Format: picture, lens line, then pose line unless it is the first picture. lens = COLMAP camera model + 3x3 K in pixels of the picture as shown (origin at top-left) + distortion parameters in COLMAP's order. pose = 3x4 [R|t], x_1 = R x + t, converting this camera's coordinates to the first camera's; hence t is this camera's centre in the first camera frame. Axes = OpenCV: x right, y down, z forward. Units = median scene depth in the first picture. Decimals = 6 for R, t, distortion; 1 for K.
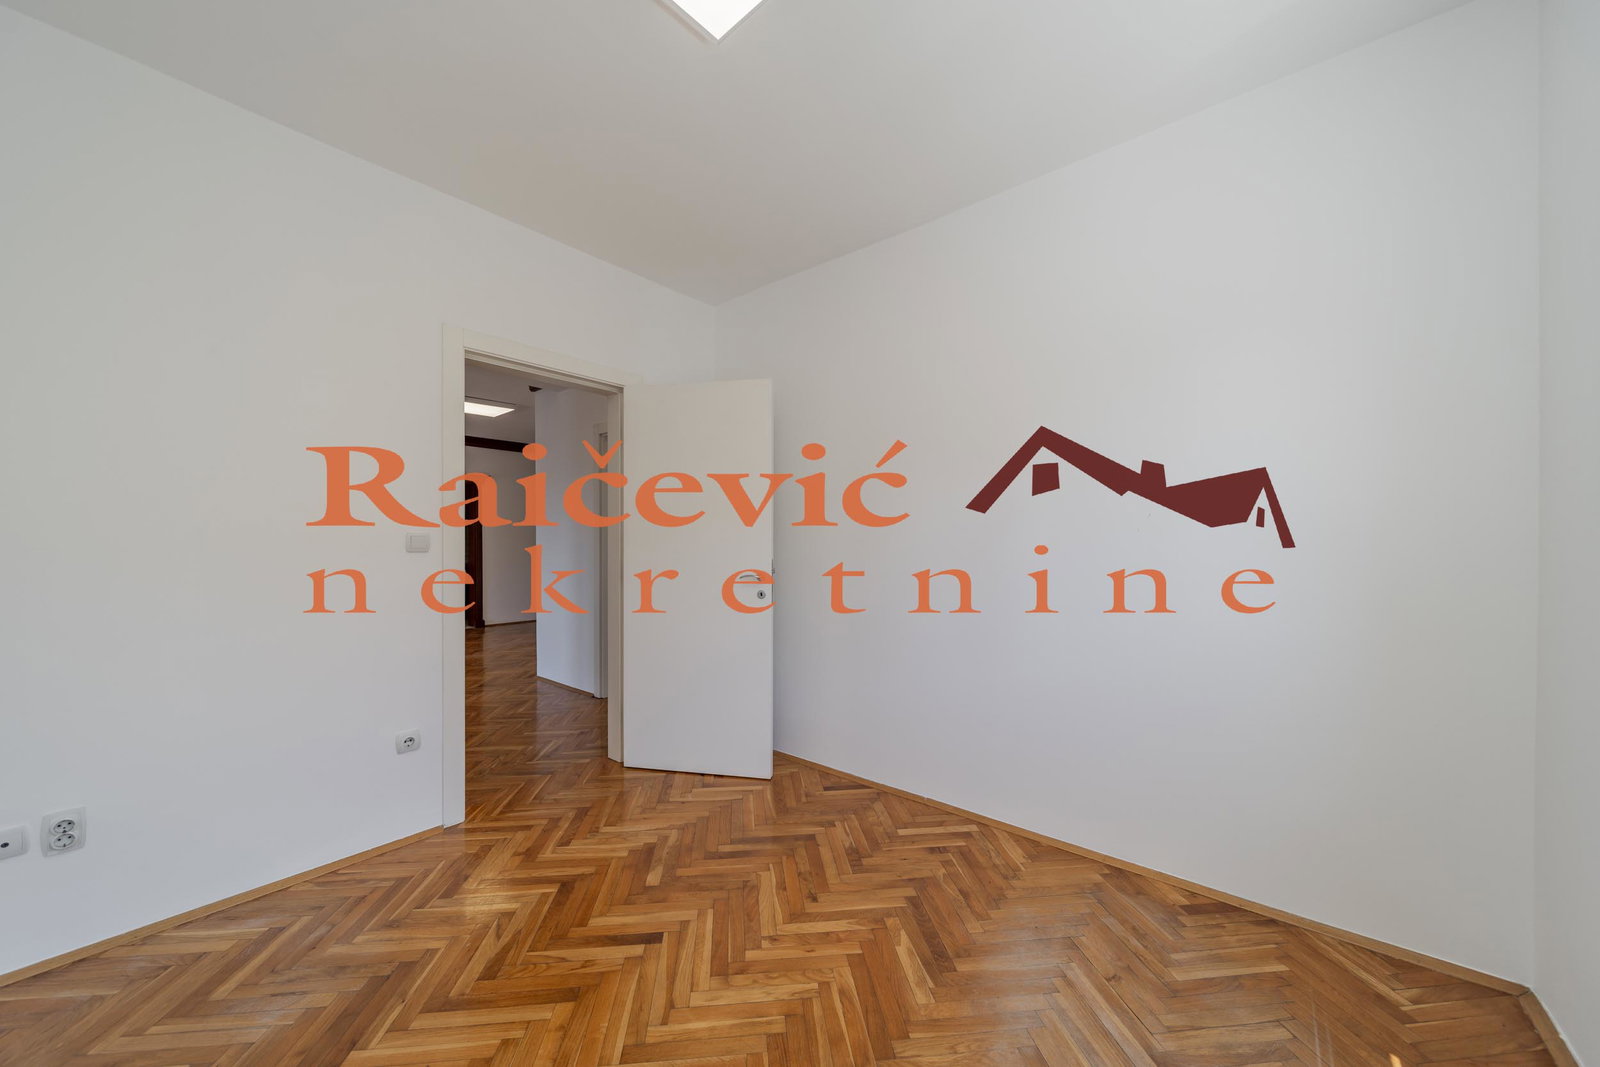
lens RADIAL K [[555.0, 0, 802.7], [0, 555.0, 539.5], [0, 0, 1]] dist [-0.001884, -0.000111]
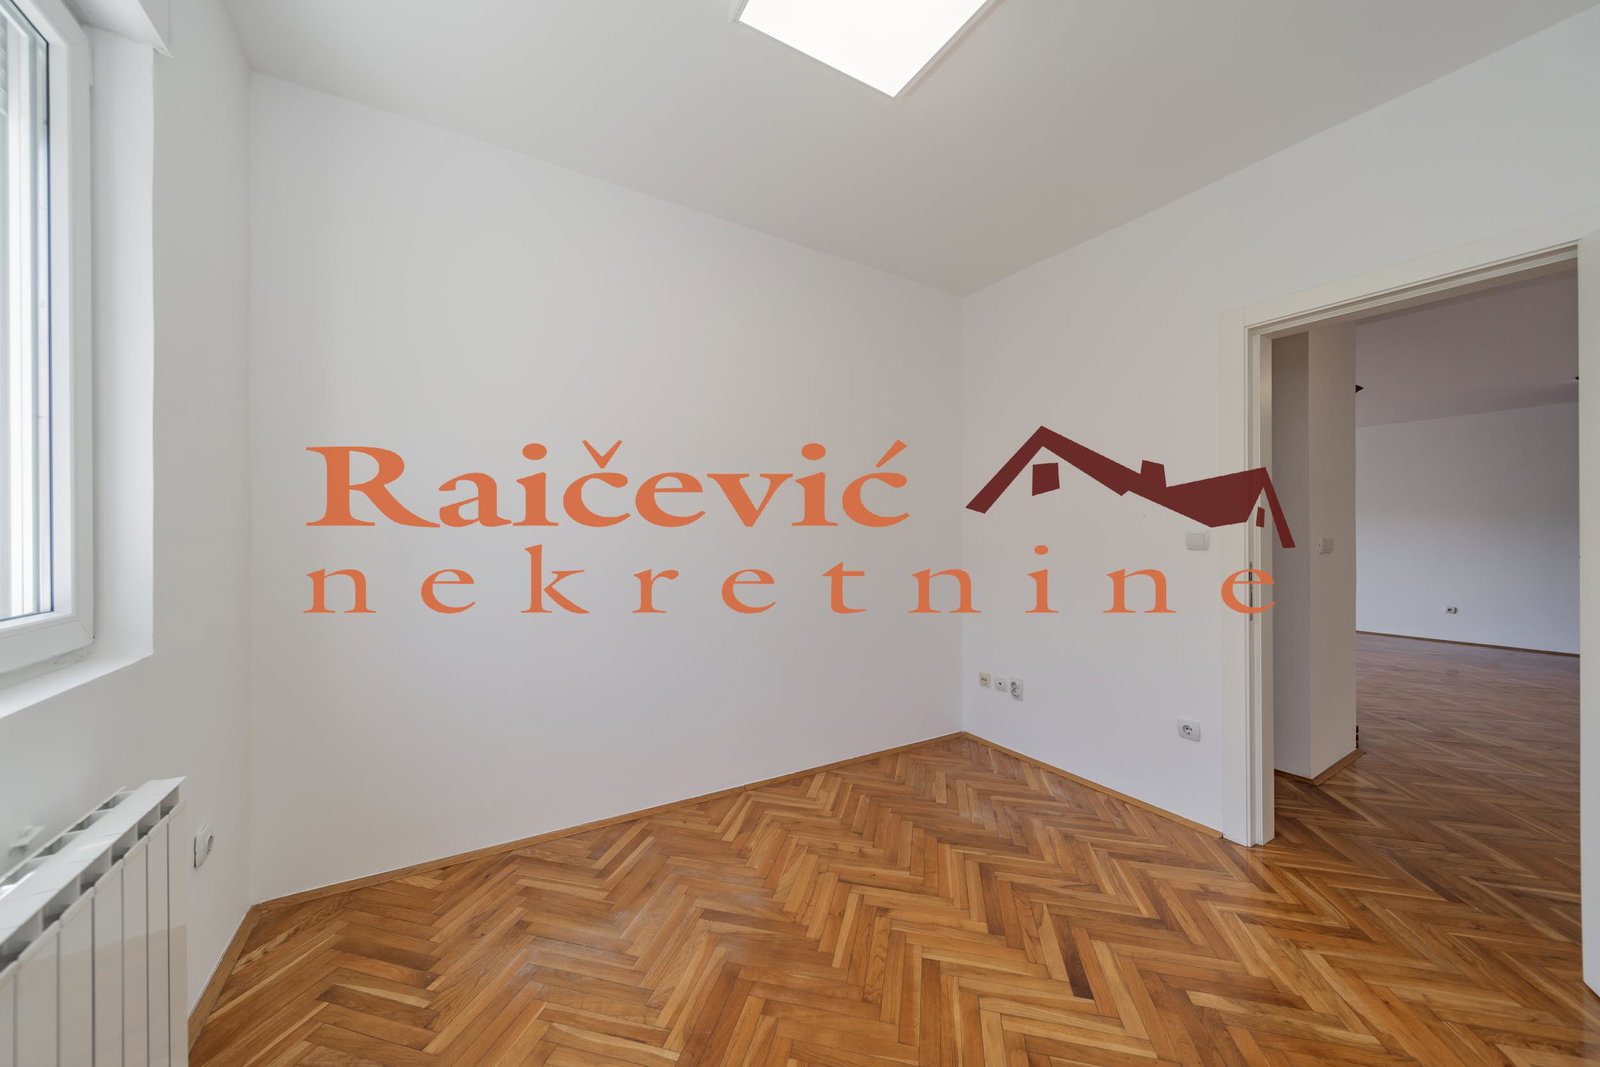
lens RADIAL K [[555.0, 0, 796.3], [0, 555.0, 538.5], [0, 0, 1]] dist [-0.001884, -0.000111]
pose [[-0.322929, 0.004090, -0.946415, 0.695612], [-0.000221, 0.999990, 0.004397, -0.005711], [0.946423, 0.001629, -0.322924, 0.832838]]
